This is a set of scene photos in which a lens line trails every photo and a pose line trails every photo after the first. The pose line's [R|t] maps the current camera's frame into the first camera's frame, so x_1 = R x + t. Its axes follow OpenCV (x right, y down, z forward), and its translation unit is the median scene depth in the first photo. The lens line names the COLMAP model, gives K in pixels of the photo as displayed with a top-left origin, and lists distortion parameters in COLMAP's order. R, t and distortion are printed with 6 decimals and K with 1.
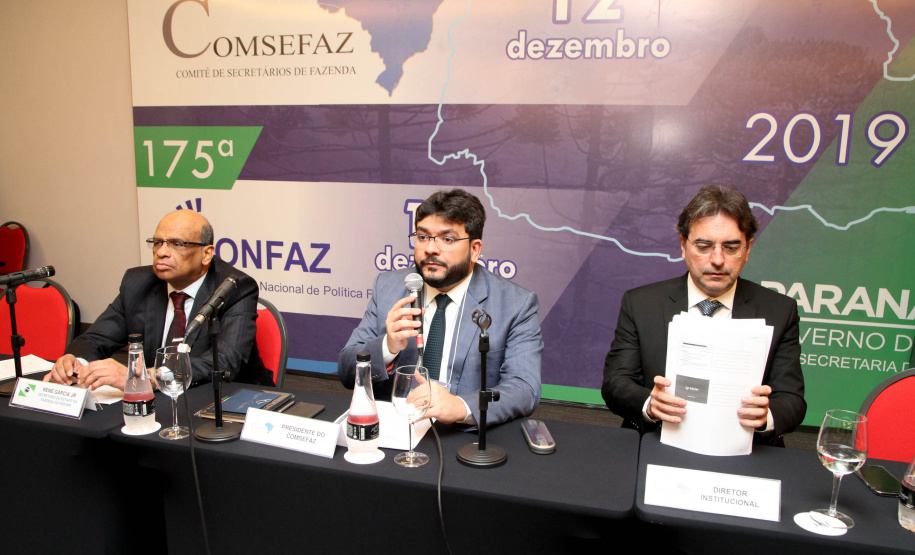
lens RADIAL K [[726.8, 0, 465.5], [0, 726.8, 306.4], [0, 0, 1]] dist [-0.091830, 0.040725]
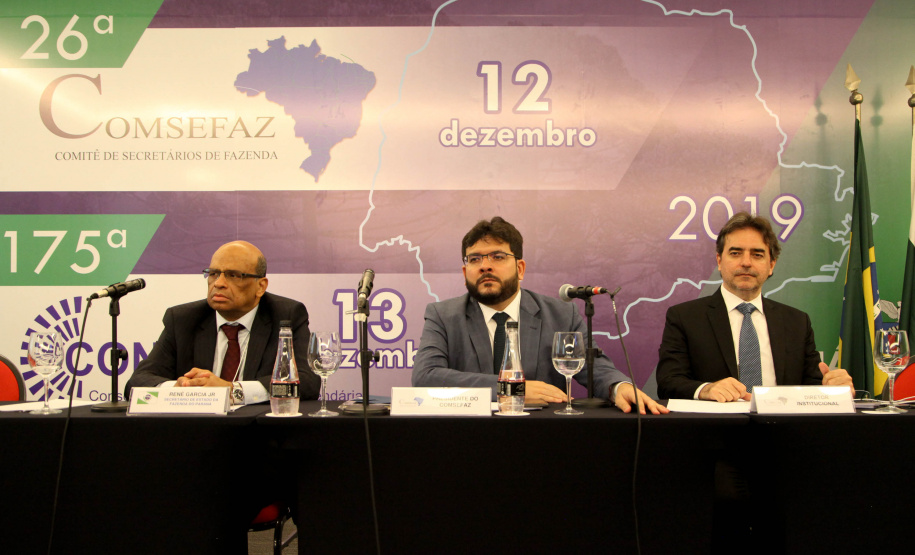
lens RADIAL K [[906.5, 0, 498.1], [0, 906.5, 314.1], [0, 0, 1]] dist [-0.046260, 0.000000]
pose [[0.955741, -0.026545, 0.293008, -0.235868], [0.083242, 0.979625, -0.182772, 0.120886], [-0.282187, 0.199073, 0.938478, -0.160646]]
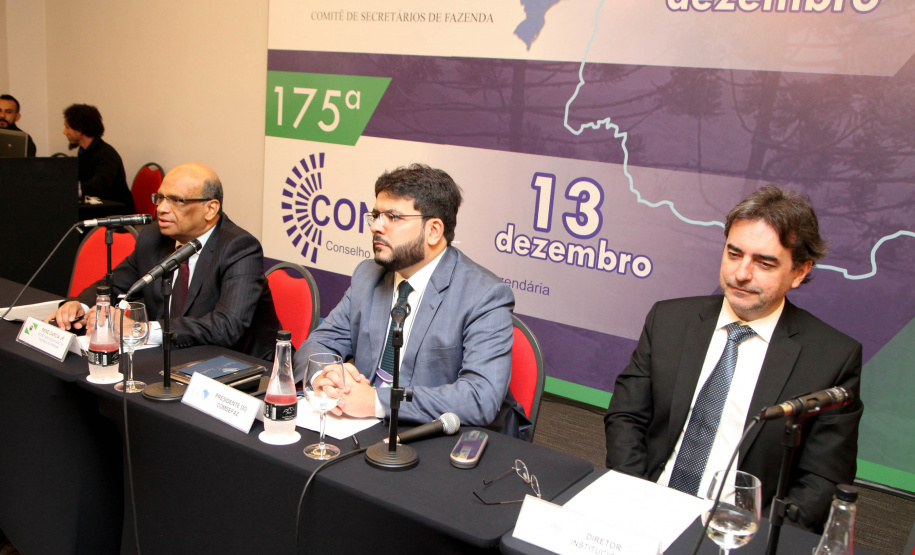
lens RADIAL K [[859.4, 0, 447.3], [0, 859.4, 317.0], [0, 0, 1]] dist [-0.012476, 0.000000]
pose [[0.948078, 0.125258, -0.292332, 0.146668], [-0.117086, 0.992085, 0.045359, -0.011657], [0.295700, -0.008776, 0.955241, -0.010348]]
